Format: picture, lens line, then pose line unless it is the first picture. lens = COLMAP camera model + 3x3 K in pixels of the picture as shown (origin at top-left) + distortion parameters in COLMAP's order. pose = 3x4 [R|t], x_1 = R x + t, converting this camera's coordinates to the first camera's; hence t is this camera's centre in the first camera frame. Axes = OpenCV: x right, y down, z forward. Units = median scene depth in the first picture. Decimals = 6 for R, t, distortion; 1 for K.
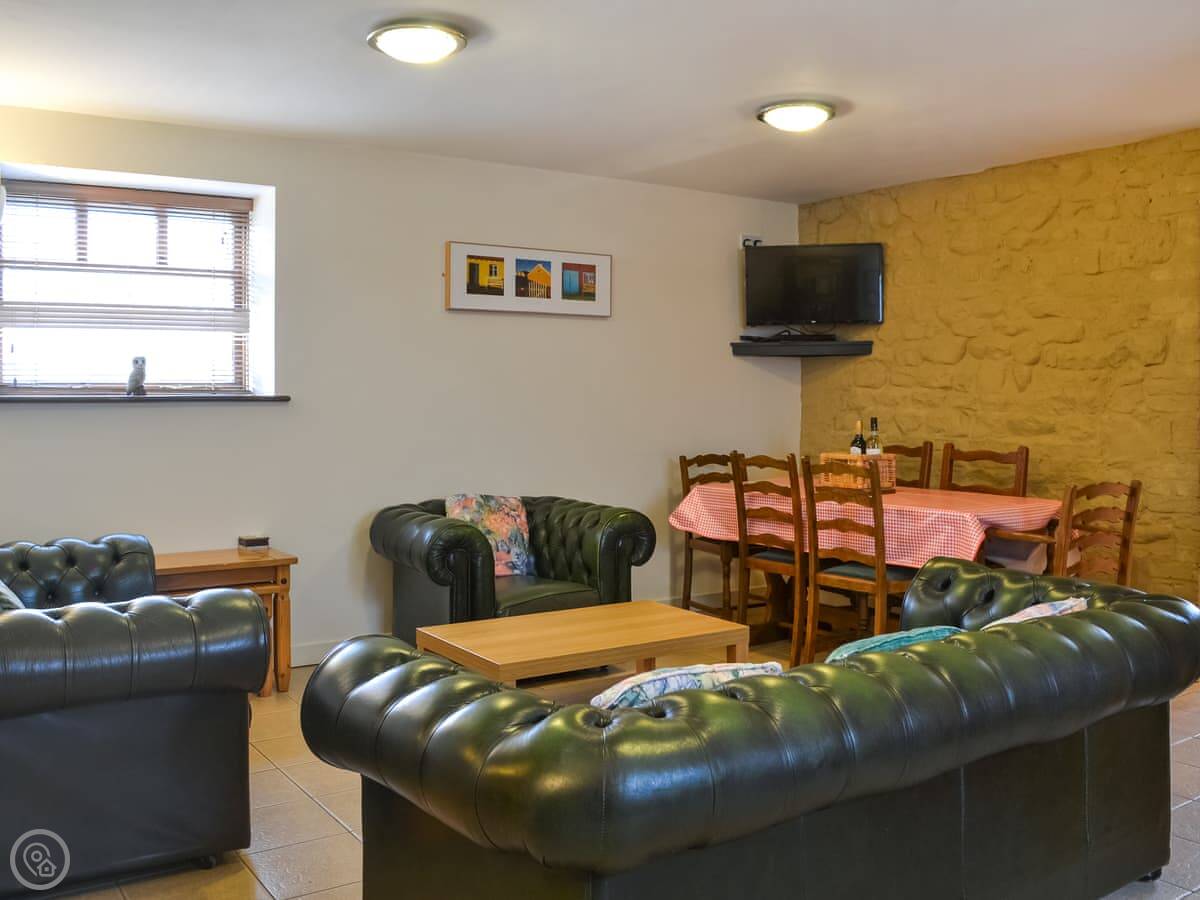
lens RADIAL K [[1111.9, 0, 593.5], [0, 1111.9, 447.9], [0, 0, 1]] dist [-0.071248, 0.000000]
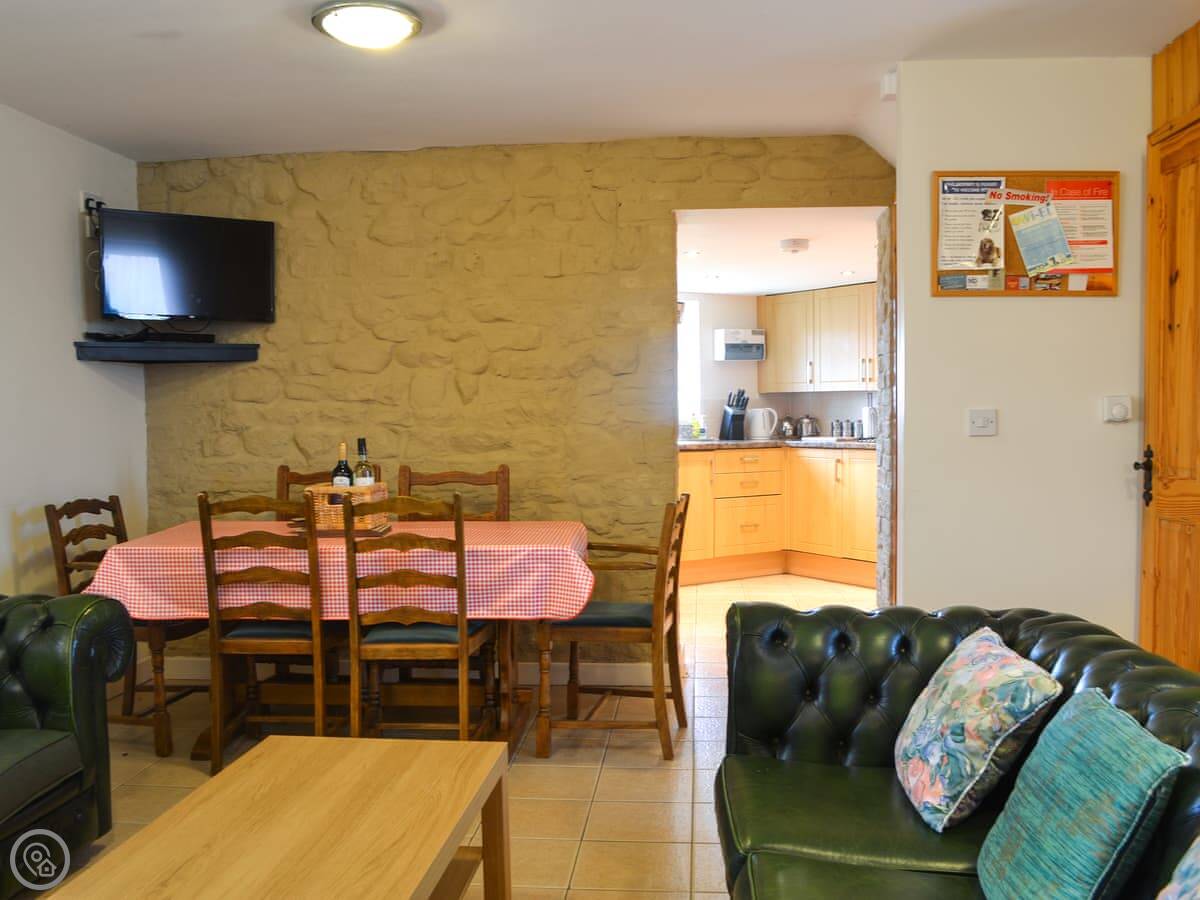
lens RADIAL K [[1111.9, 0, 651.0], [0, 1111.9, 479.8], [0, 0, 1]] dist [-0.071248, 0.000000]
pose [[0.630906, -0.062005, 0.773378, -0.230594], [0.050222, 0.997975, 0.039042, -0.018253], [-0.774232, 0.014209, 0.632742, 0.331809]]
